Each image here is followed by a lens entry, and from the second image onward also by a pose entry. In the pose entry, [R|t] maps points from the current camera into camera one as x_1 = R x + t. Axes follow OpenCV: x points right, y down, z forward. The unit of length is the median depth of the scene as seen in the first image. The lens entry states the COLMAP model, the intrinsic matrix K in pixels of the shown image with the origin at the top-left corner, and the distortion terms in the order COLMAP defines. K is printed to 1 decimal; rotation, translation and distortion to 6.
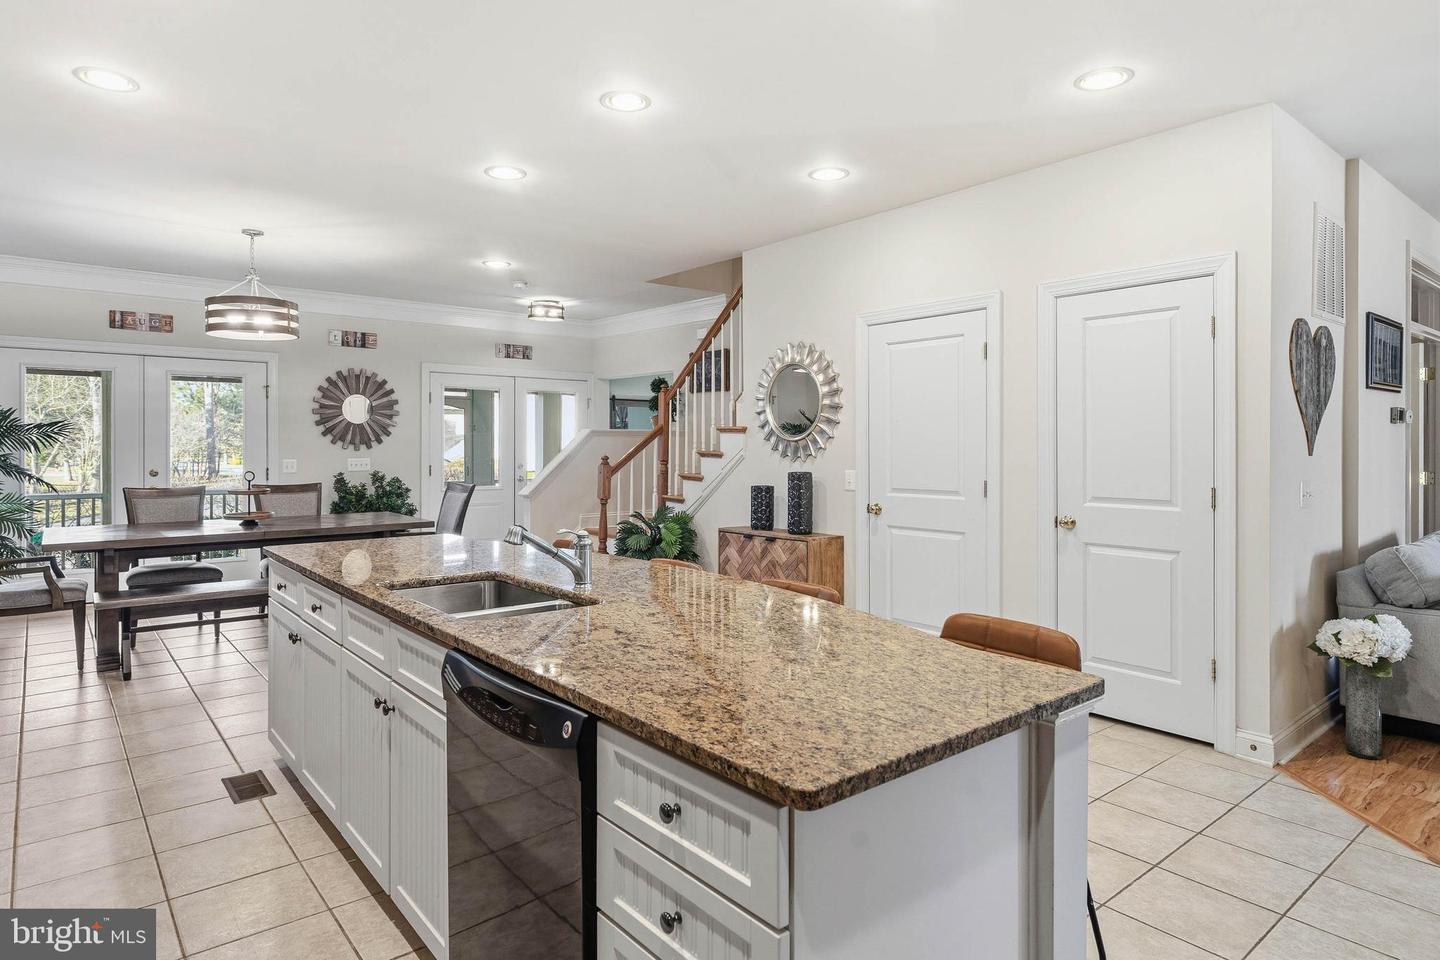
lens RADIAL K [[819.0, 0, 719.6], [0, 819.0, 482.6], [0, 0, 1]] dist [0.000033, 0.004723]
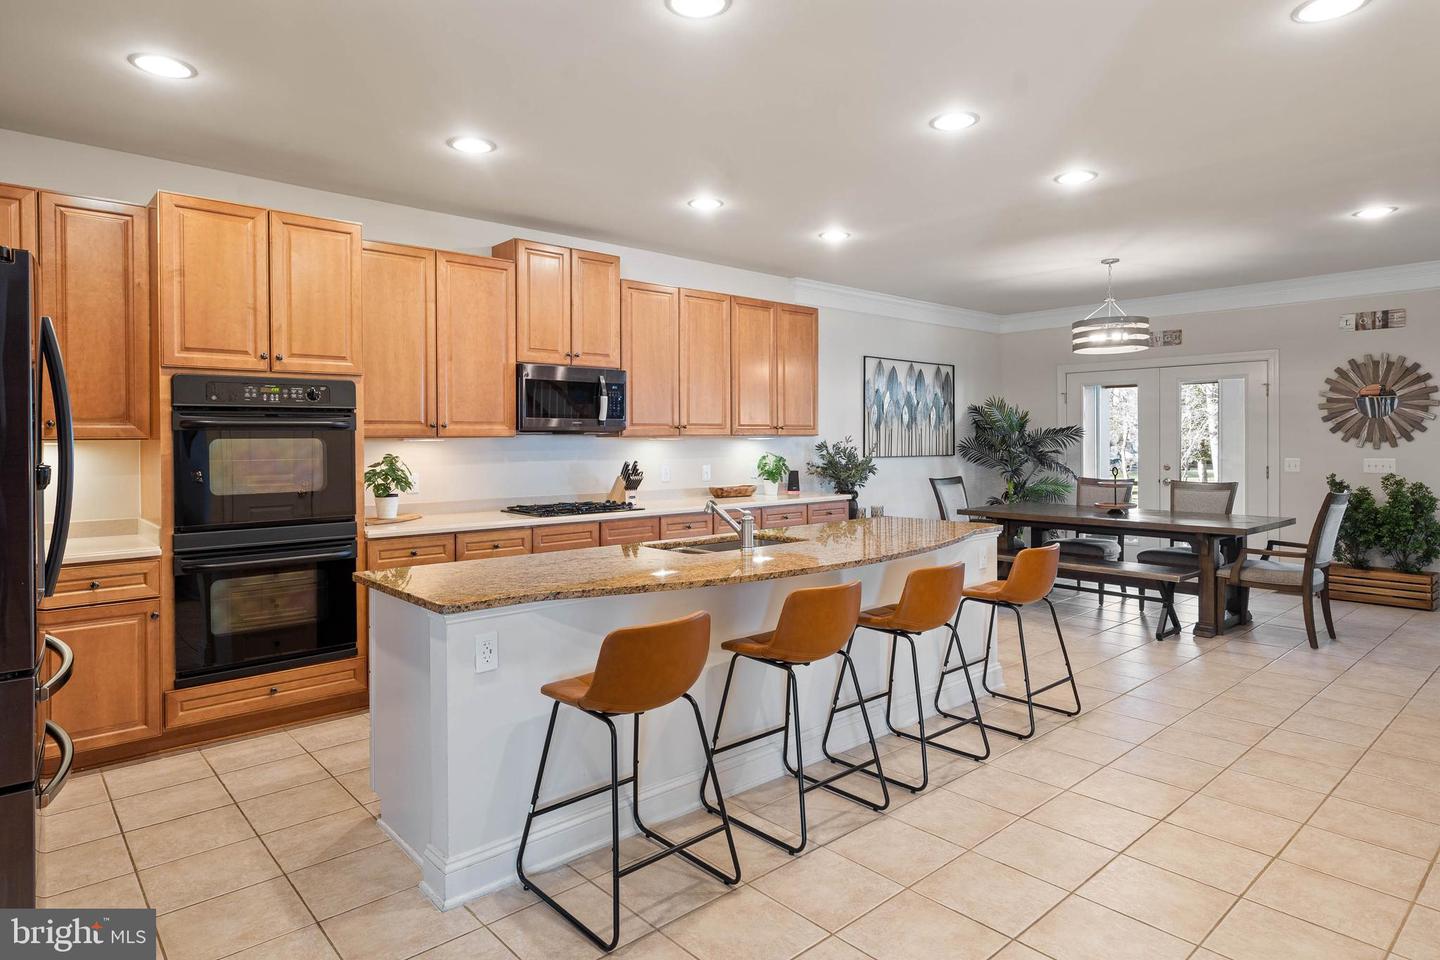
lens RADIAL K [[819.0, 0, 723.6], [0, 819.0, 446.8], [0, 0, 1]] dist [0.000033, 0.004723]
pose [[0.037221, 0.004690, -0.999296, 0.396605], [-0.045624, 0.998954, 0.002989, -0.013376], [0.998265, 0.045481, 0.037396, 0.292182]]
